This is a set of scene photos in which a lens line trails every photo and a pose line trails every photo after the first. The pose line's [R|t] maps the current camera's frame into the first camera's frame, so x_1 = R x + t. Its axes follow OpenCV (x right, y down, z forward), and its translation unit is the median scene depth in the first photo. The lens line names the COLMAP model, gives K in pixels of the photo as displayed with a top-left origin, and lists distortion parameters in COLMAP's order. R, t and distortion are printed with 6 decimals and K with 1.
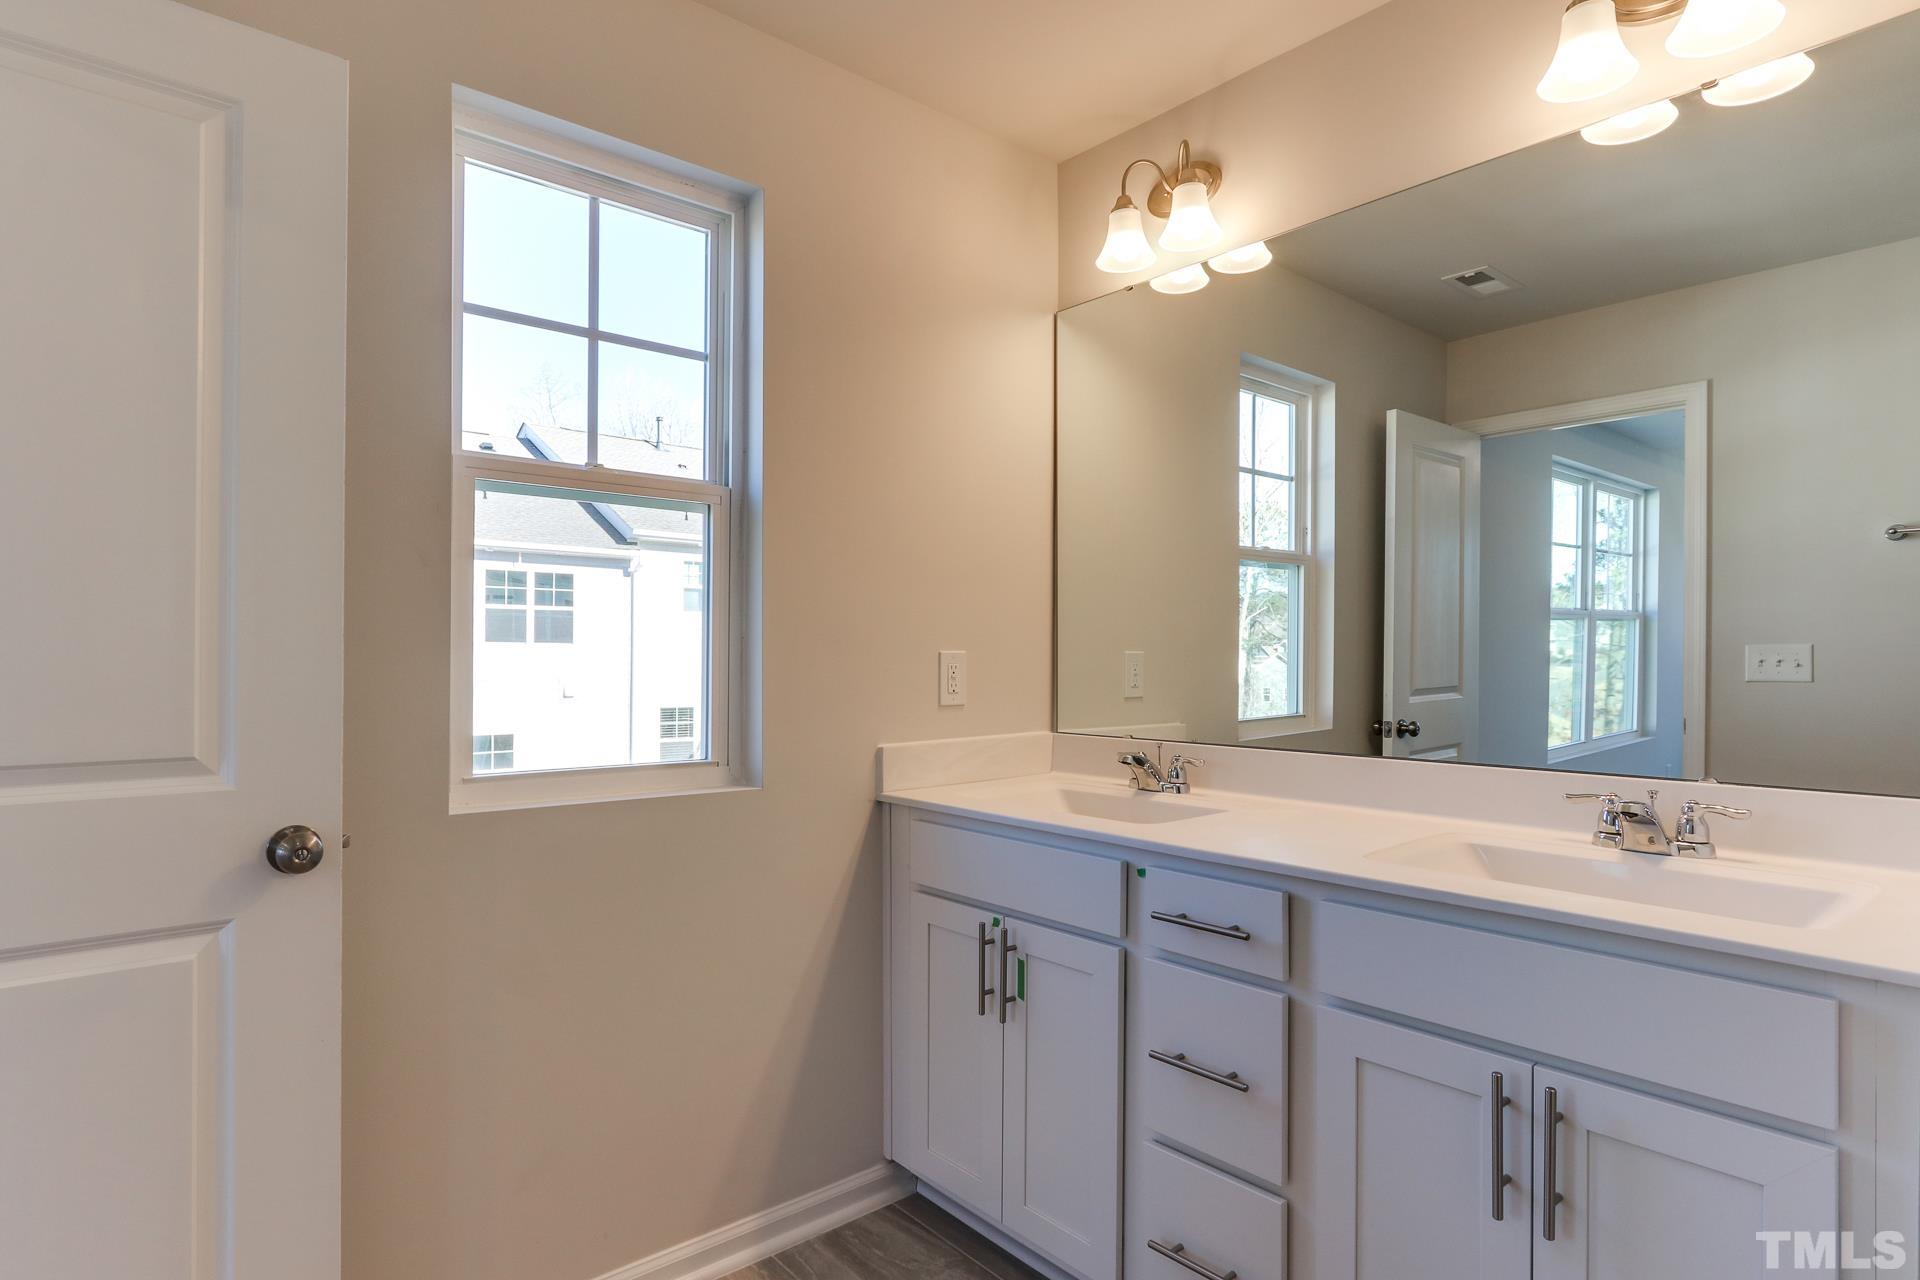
lens RADIAL K [[1029.0, 0, 943.1], [0, 1029.0, 635.0], [0, 0, 1]] dist [-0.002515, -0.001553]
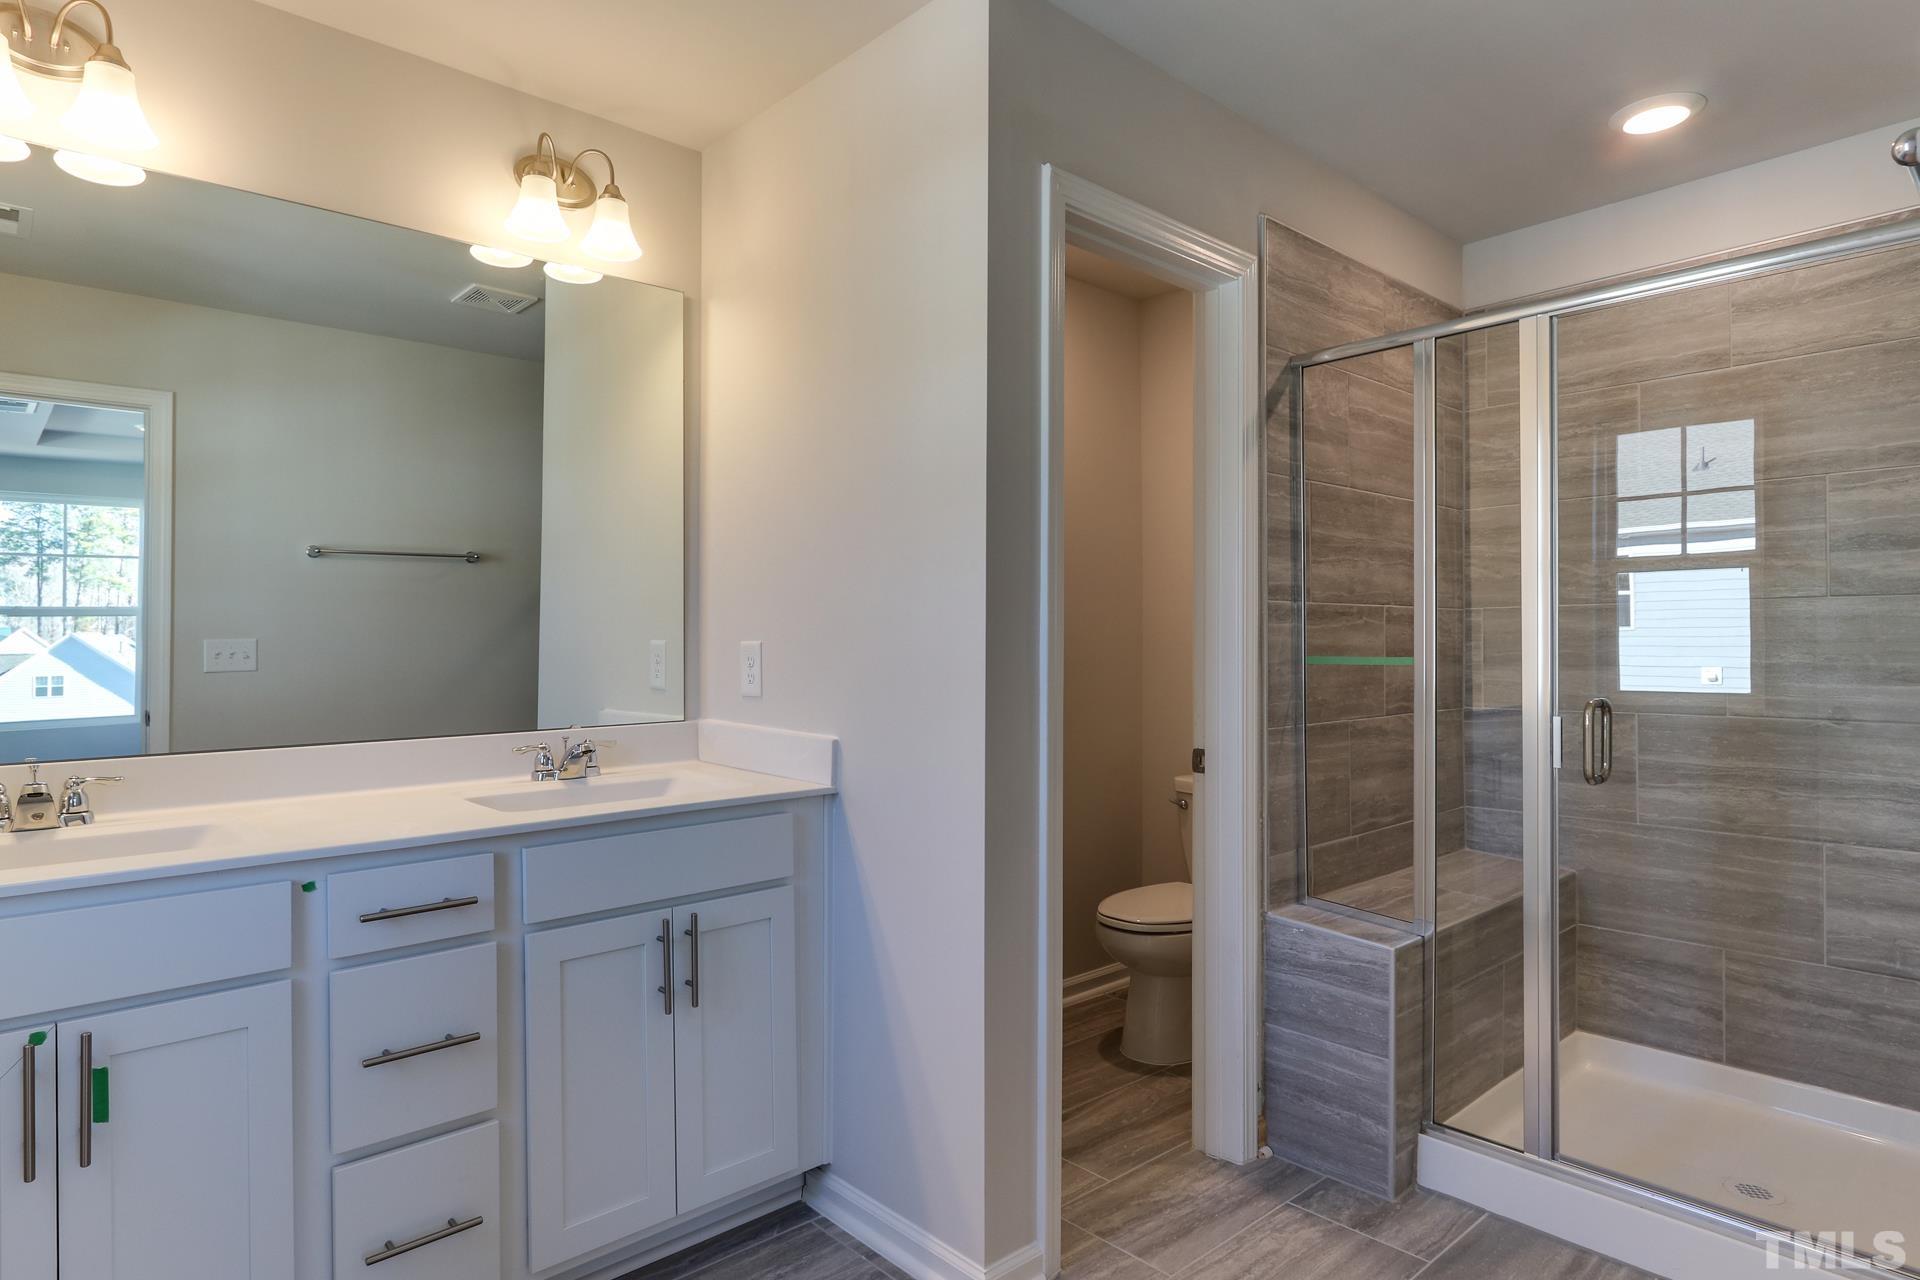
lens RADIAL K [[1029.0, 0, 942.7], [0, 1029.0, 647.8], [0, 0, 1]] dist [-0.002515, -0.001553]
pose [[-0.026107, -0.005596, 0.999643, -0.749850], [-0.008914, 0.999946, 0.005365, 0.012643], [-0.999619, -0.008771, -0.026155, 0.489096]]
